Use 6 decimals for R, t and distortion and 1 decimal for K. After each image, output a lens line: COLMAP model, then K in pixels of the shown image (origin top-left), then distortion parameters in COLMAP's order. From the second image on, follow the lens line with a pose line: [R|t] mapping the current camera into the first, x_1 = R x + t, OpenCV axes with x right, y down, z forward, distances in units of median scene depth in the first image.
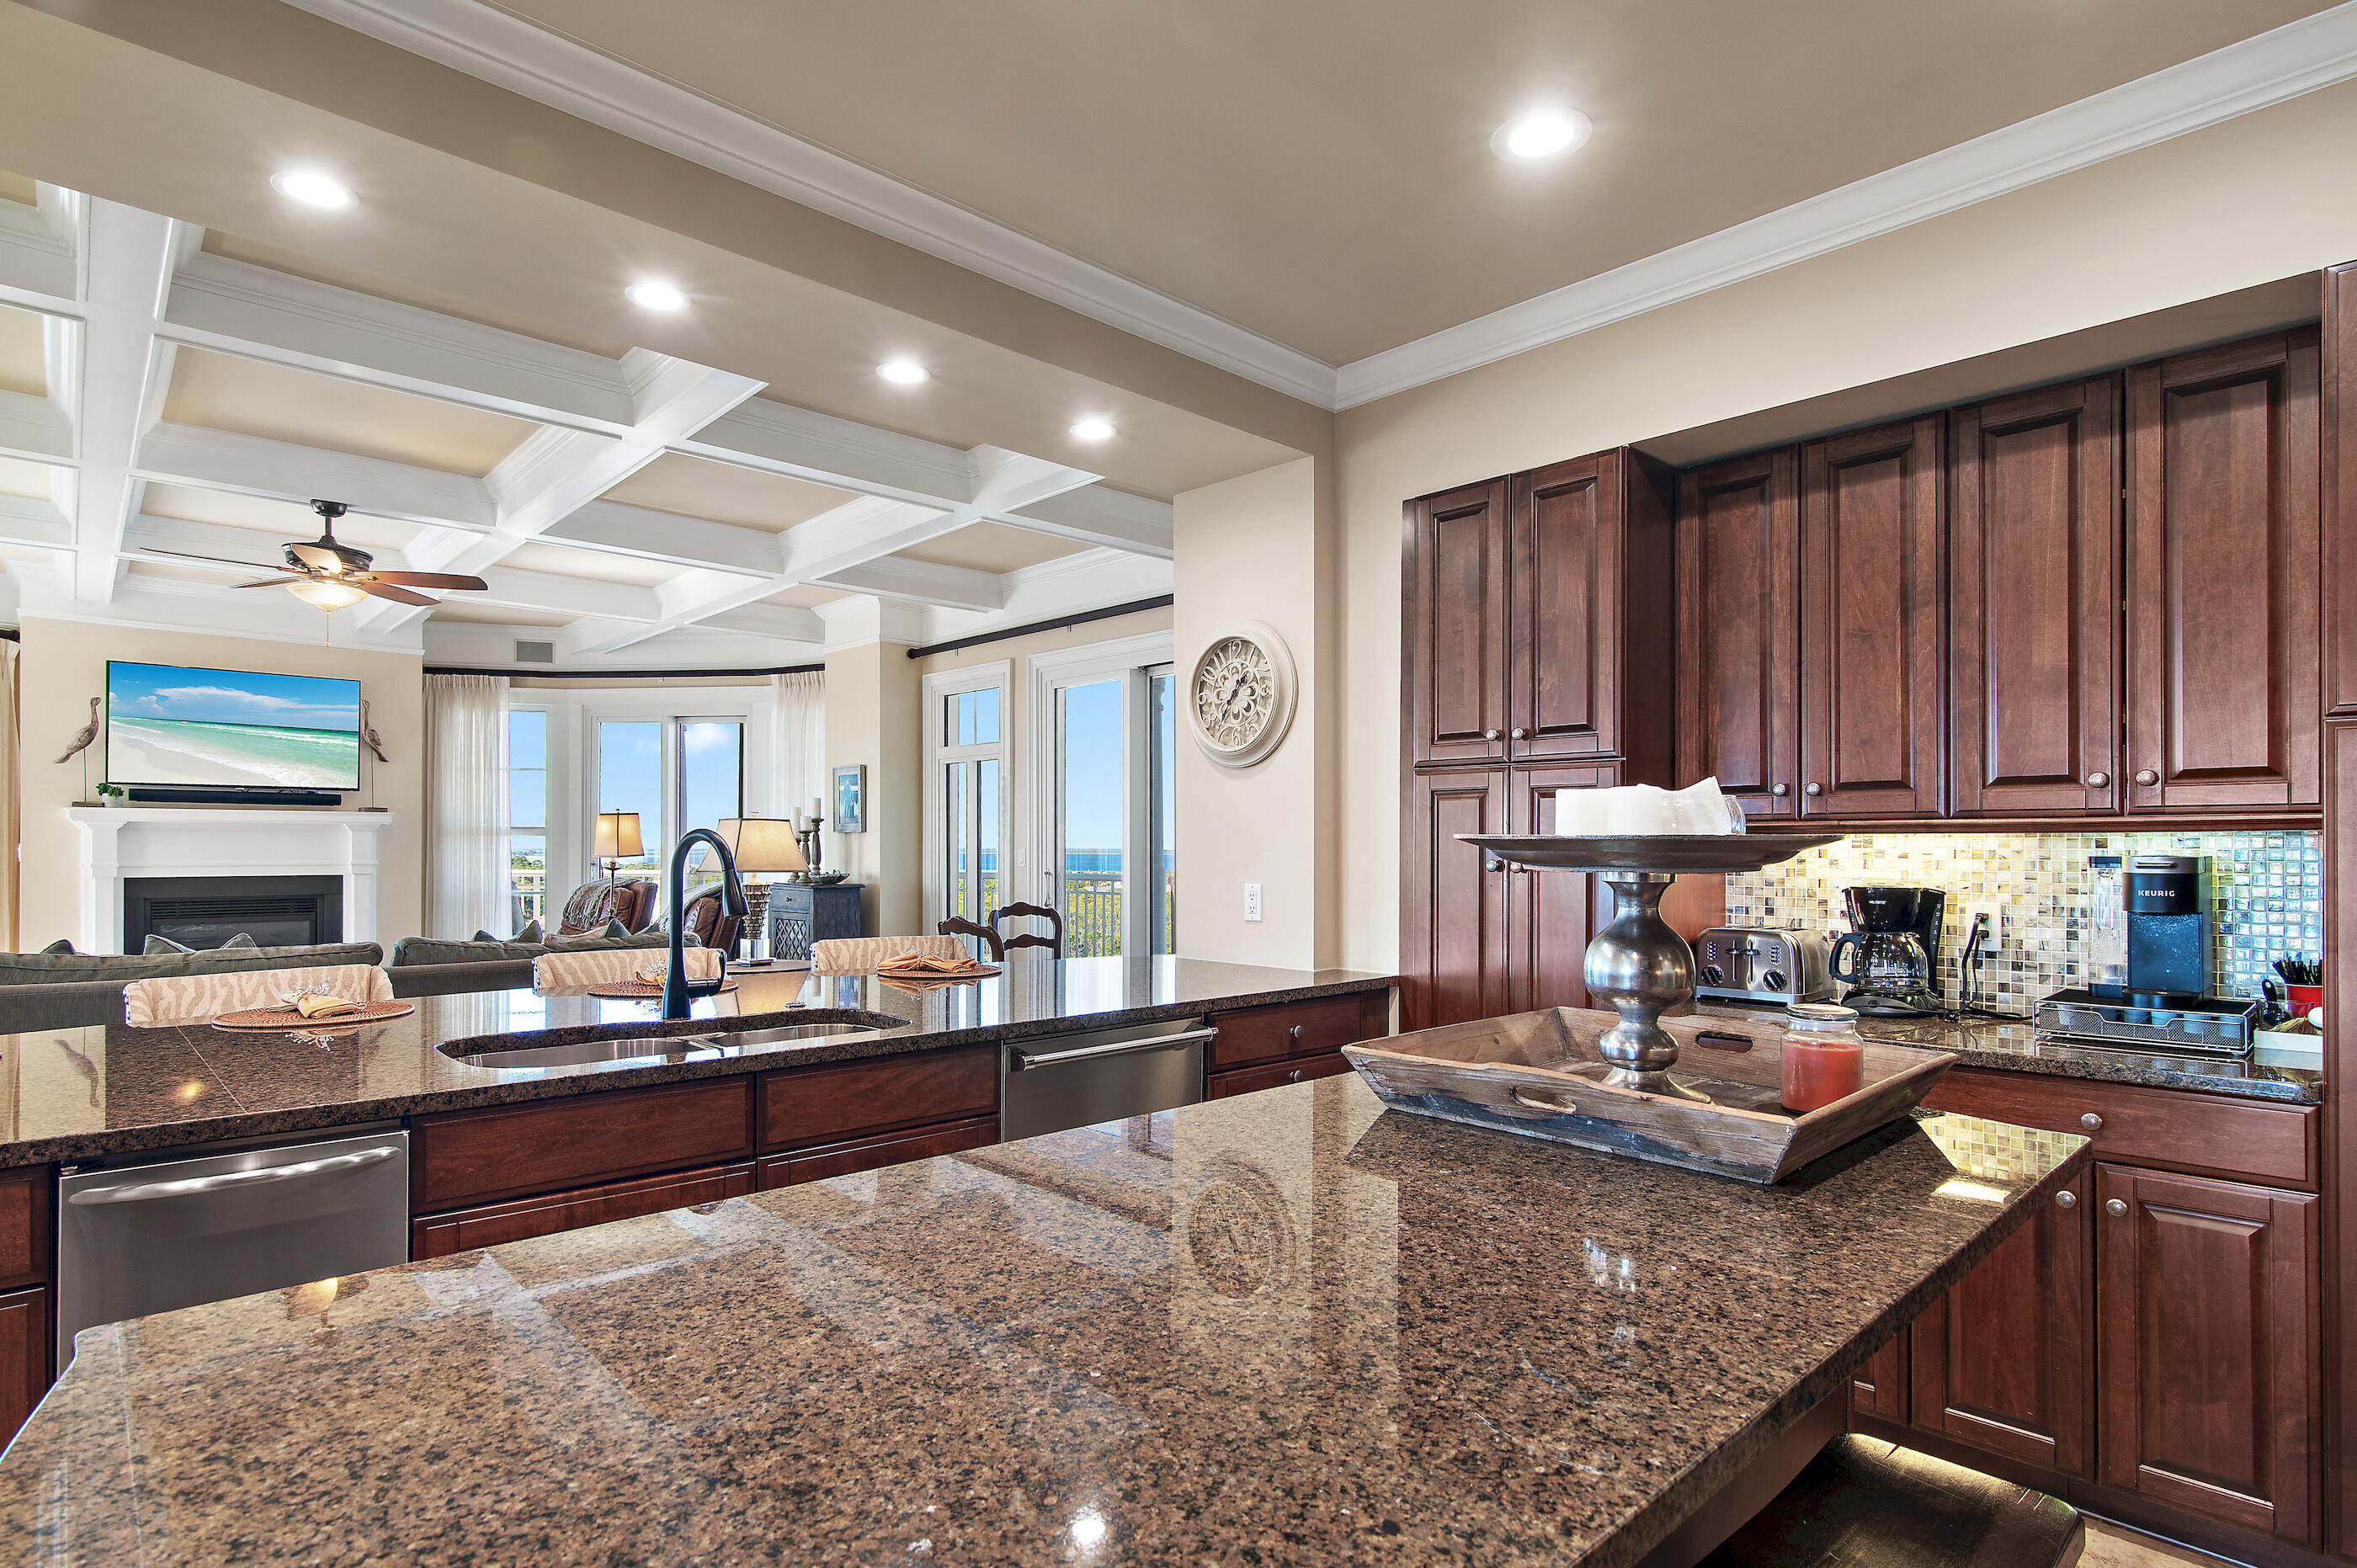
lens RADIAL K [[1211.0, 0, 1175.4], [0, 1211.0, 841.6], [0, 0, 1]] dist [0.004153, 0.000743]
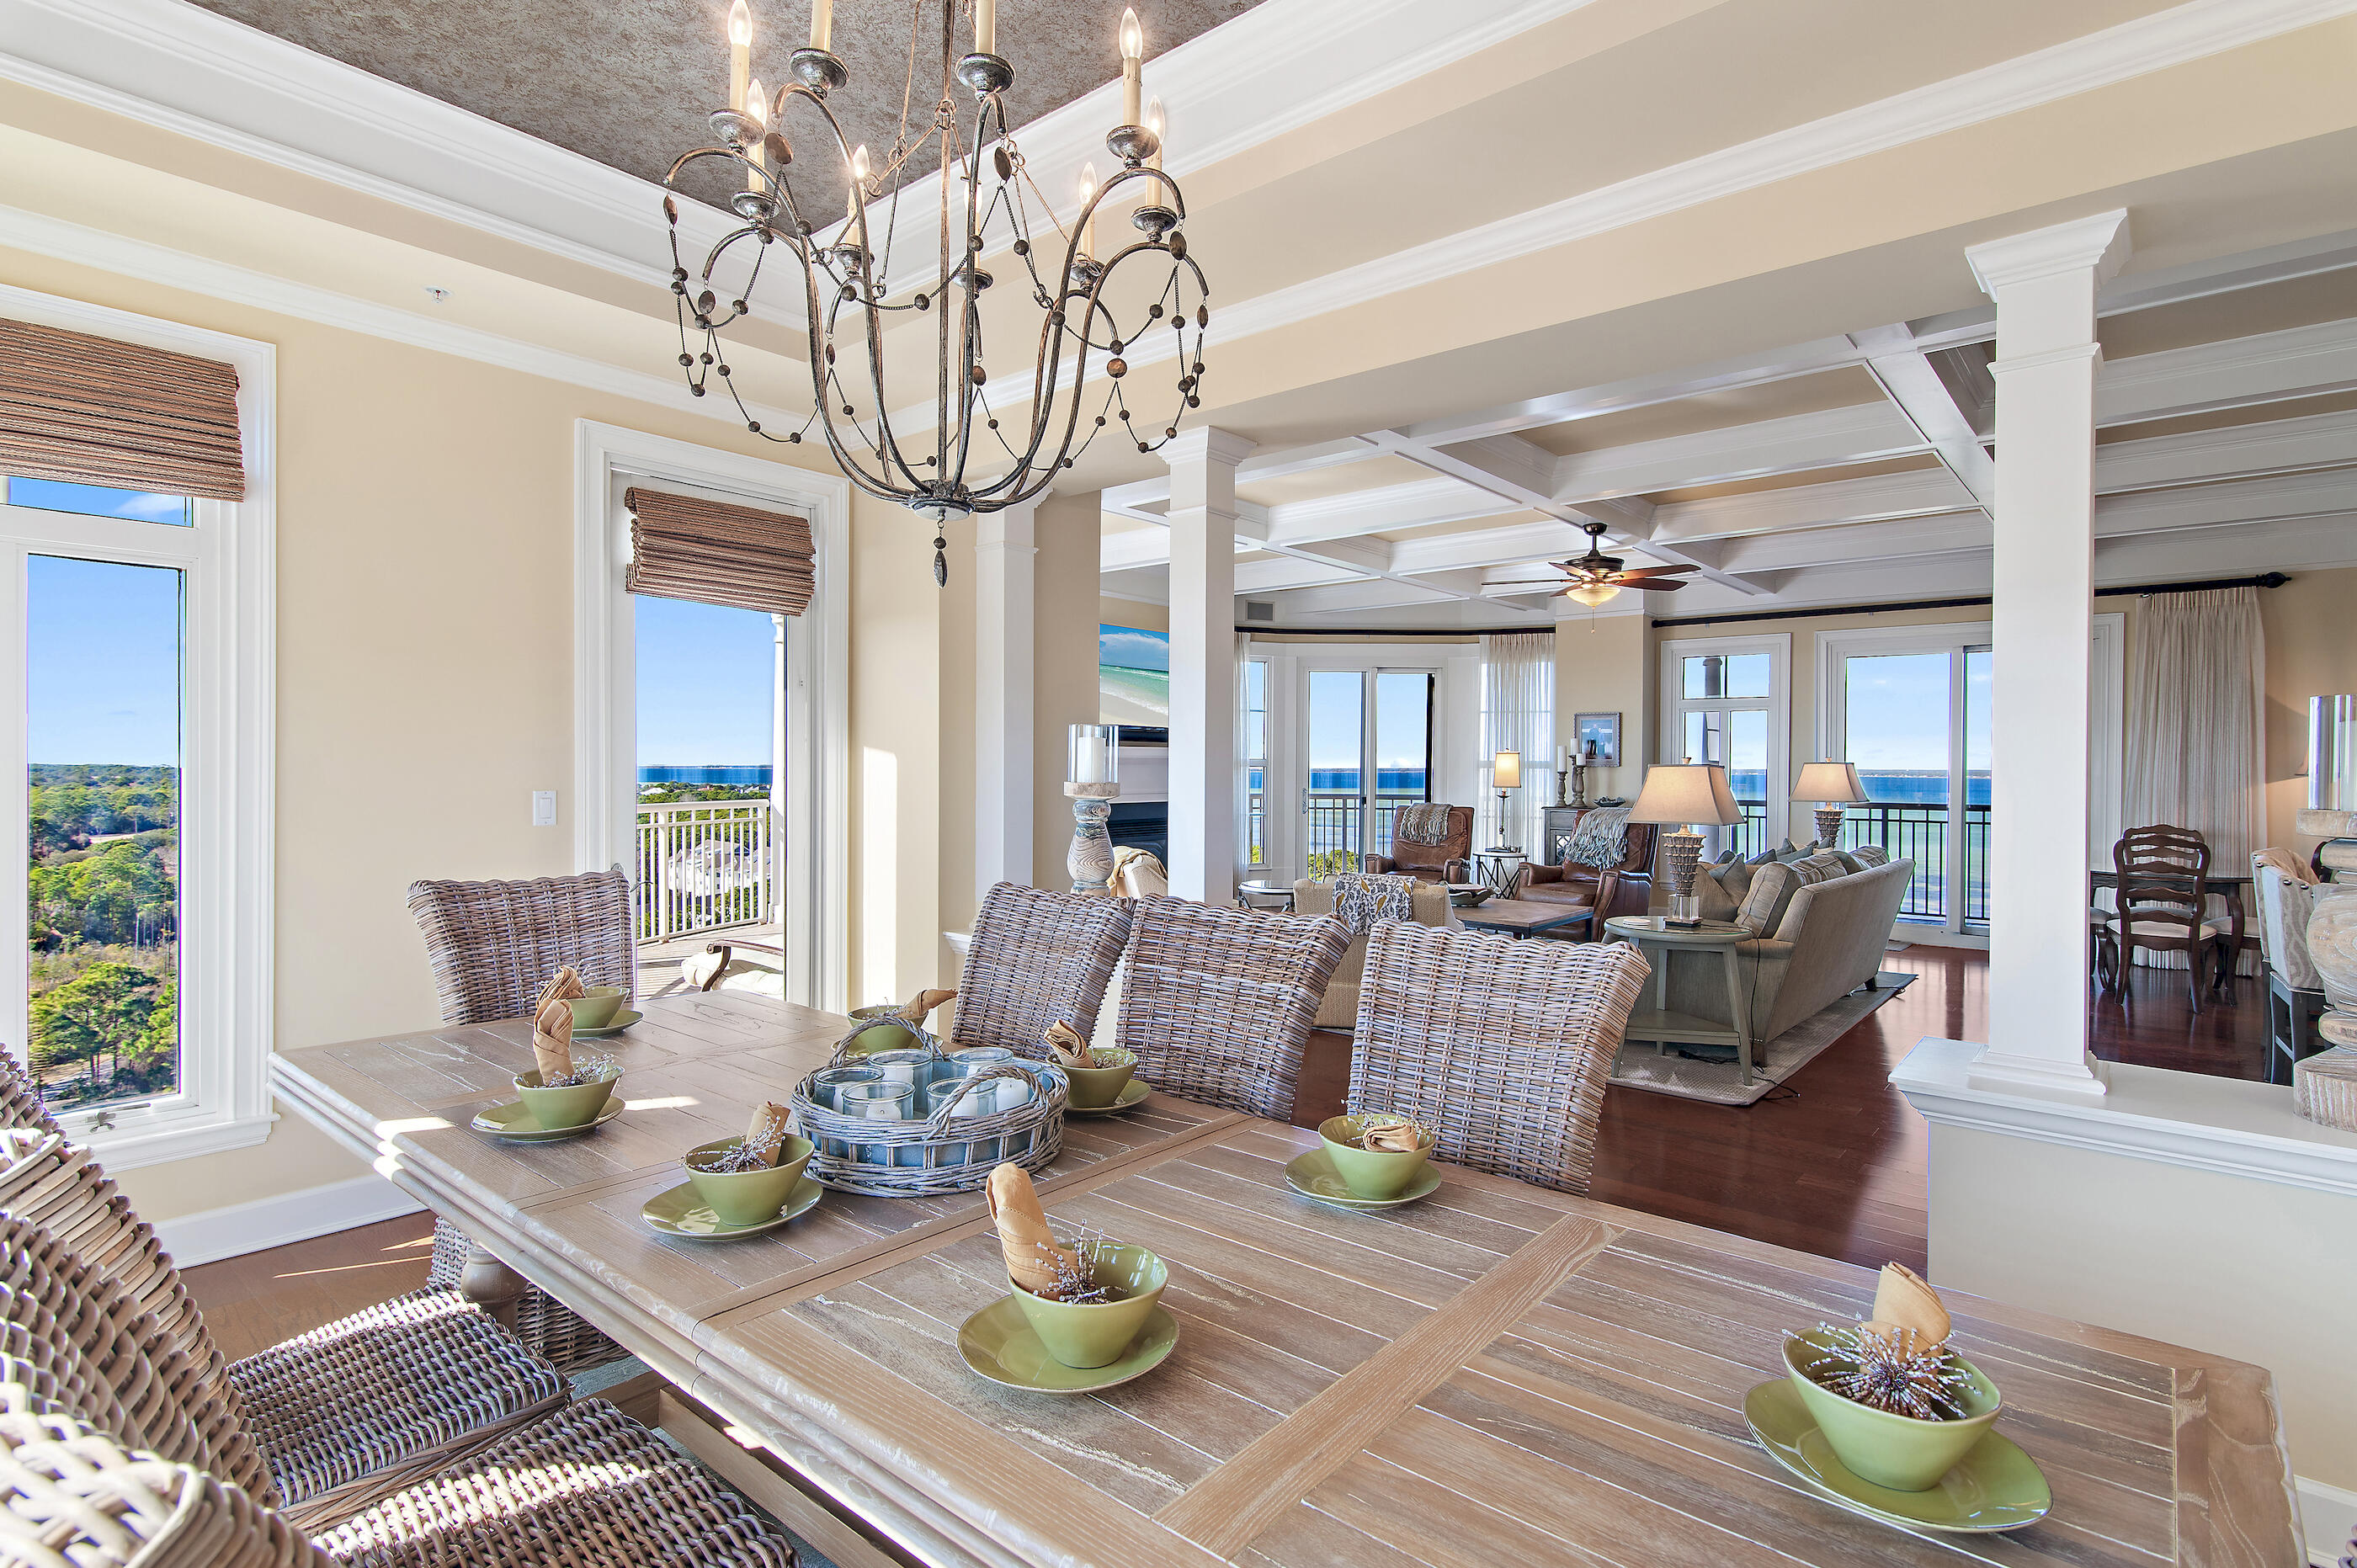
lens RADIAL K [[1194.2, 0, 1181.1], [0, 1194.2, 762.0], [0, 0, 1]] dist [0.000313, 0.001276]
pose [[0.993332, 0.003474, 0.115233, -0.906823], [-0.003556, 0.999994, 0.000508, -0.013761], [-0.115230, -0.000915, 0.993338, -0.165071]]
